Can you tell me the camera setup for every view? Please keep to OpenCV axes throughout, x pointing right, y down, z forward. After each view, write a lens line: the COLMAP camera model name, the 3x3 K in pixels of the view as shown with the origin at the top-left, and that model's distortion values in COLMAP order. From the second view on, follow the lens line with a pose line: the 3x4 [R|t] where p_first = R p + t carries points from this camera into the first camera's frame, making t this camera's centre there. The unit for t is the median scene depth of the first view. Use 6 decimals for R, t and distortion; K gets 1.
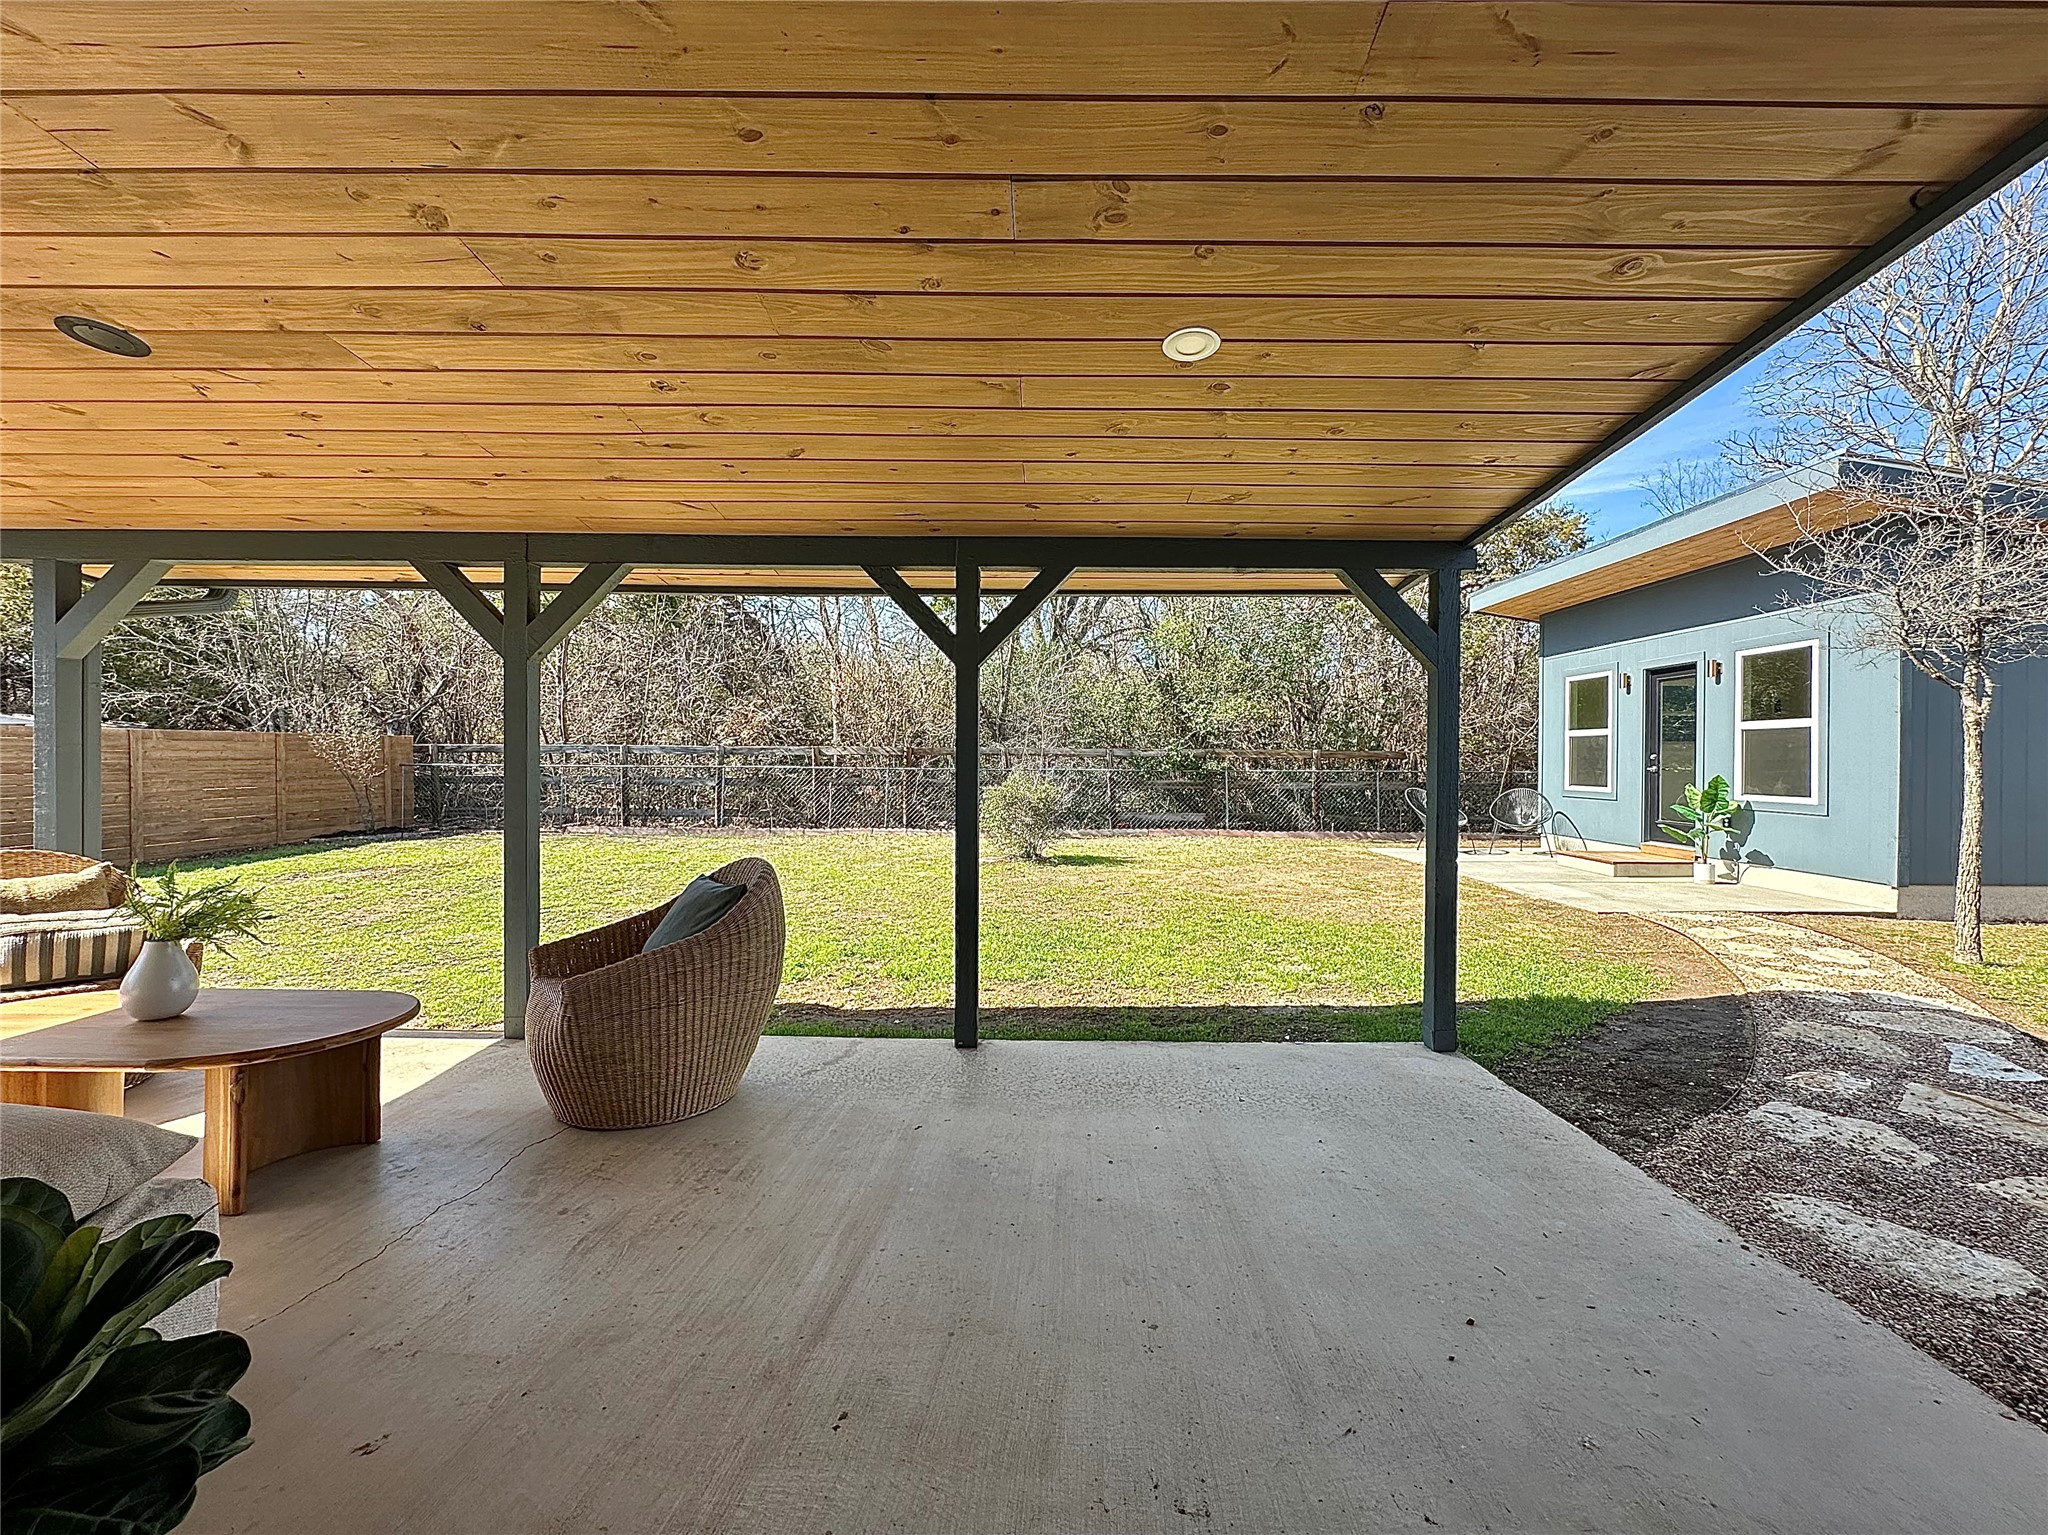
lens RADIAL K [[821.4, 0, 1047.6], [0, 821.4, 760.5], [0, 0, 1]] dist [-0.002098, -0.000029]
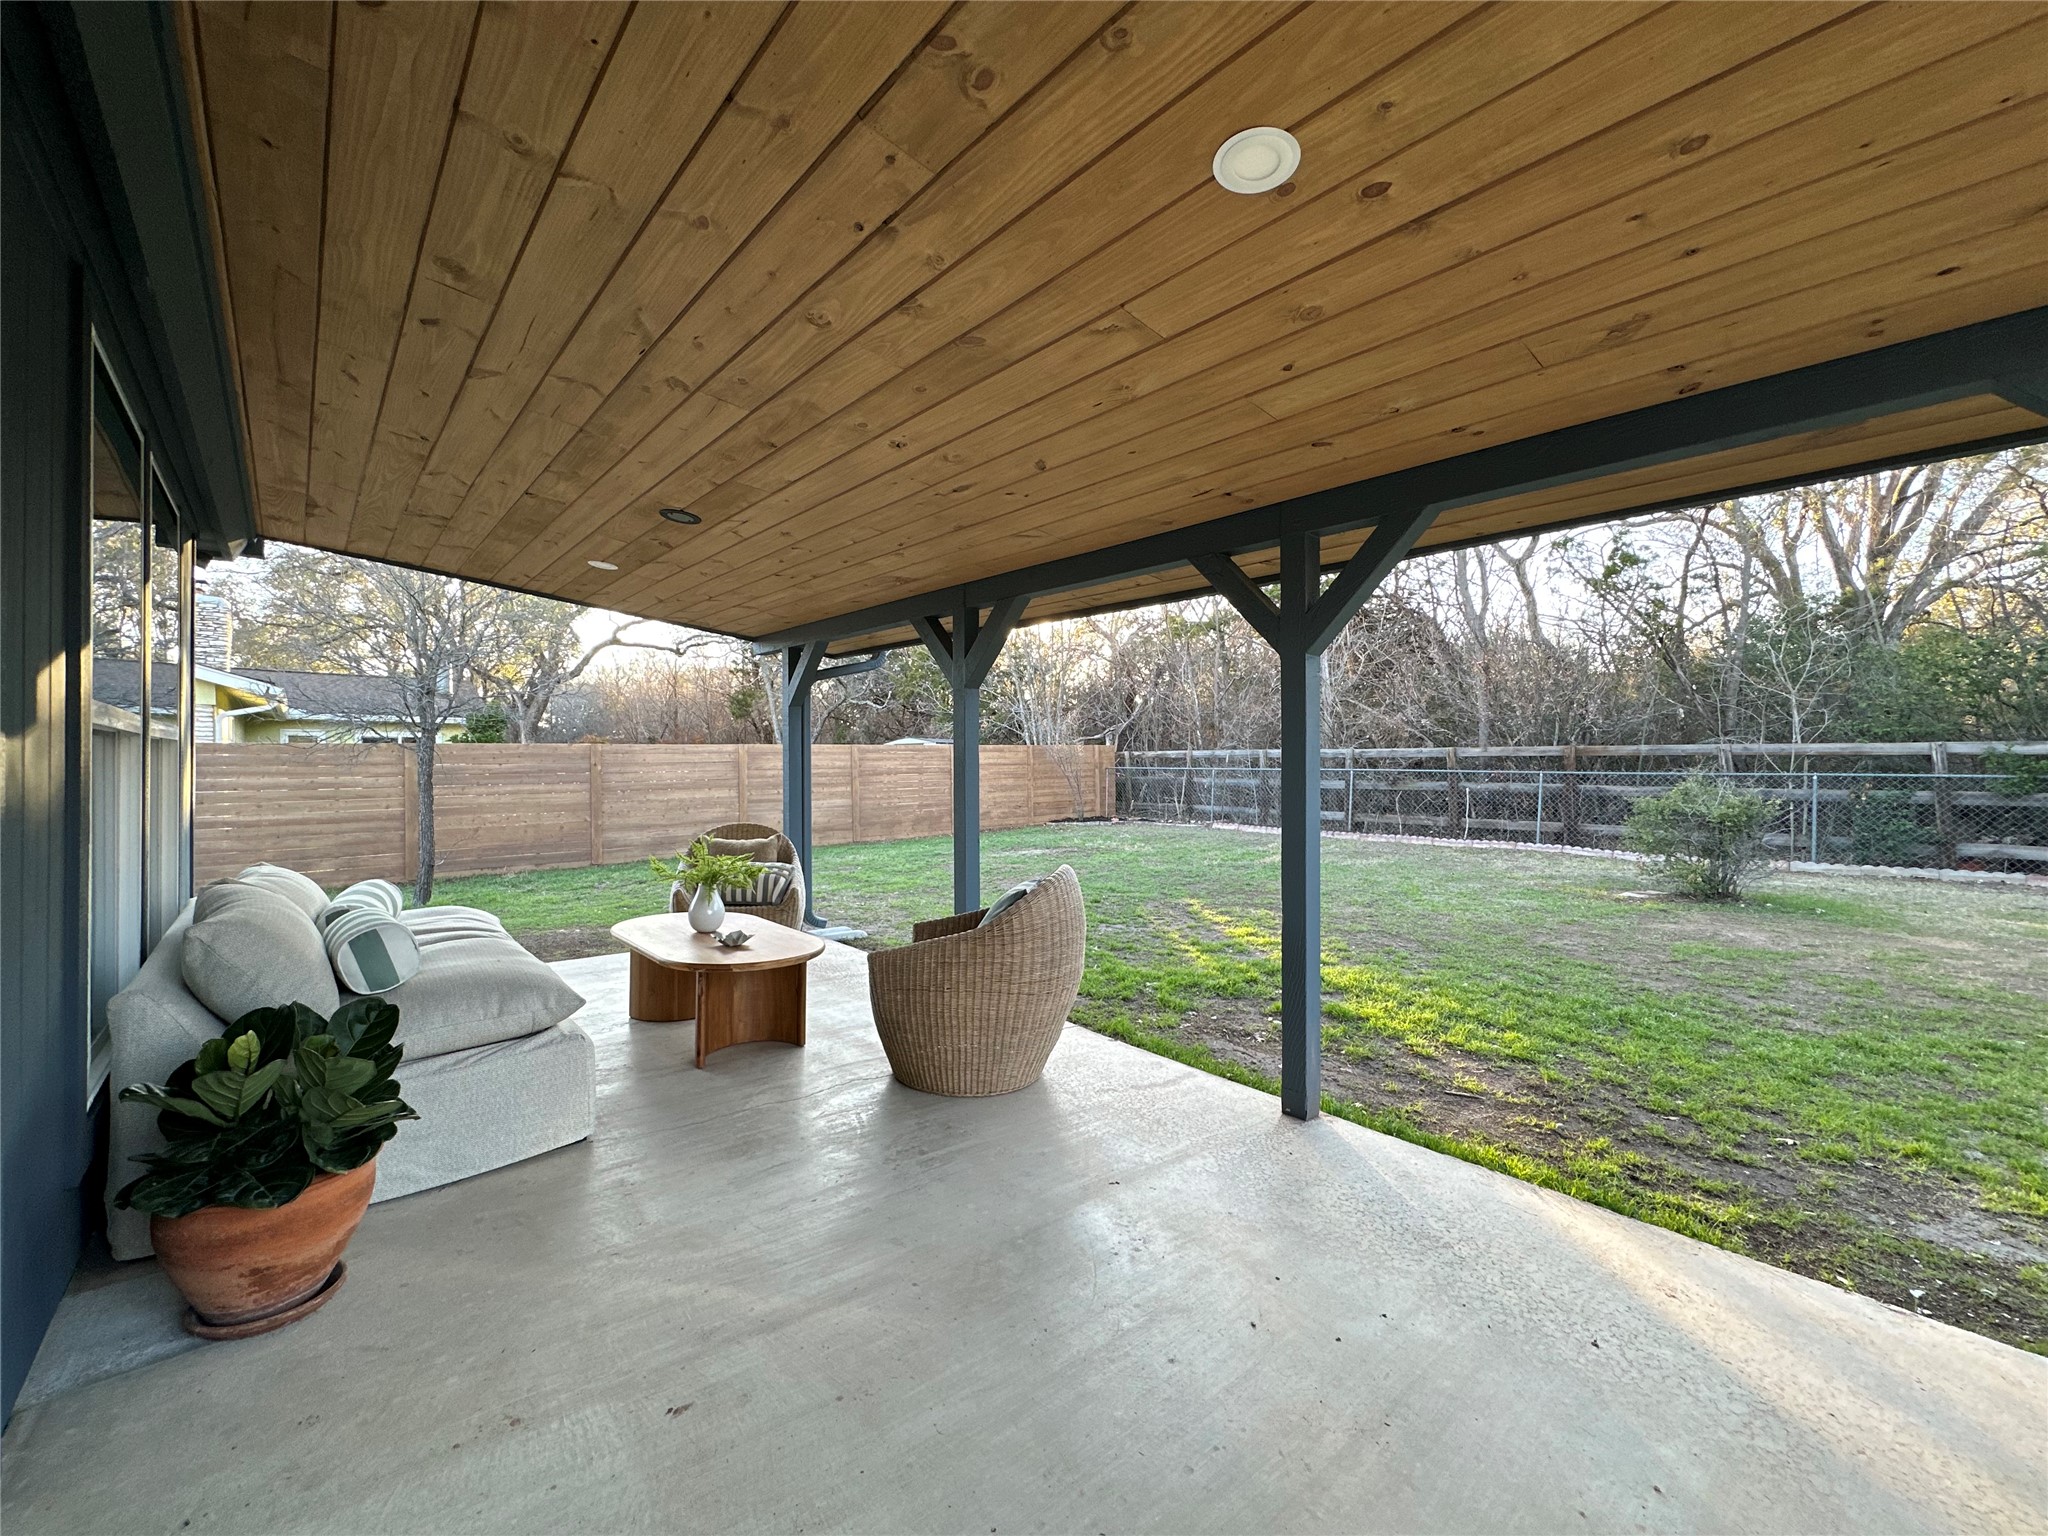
lens RADIAL K [[821.4, 0, 1047.6], [0, 821.4, 761.0], [0, 0, 1]] dist [-0.002098, -0.000029]
pose [[0.674210, -0.006133, -0.738514, 0.456231], [0.005638, 0.999979, -0.003158, -0.010374], [0.738518, -0.002035, 0.674231, 0.343846]]
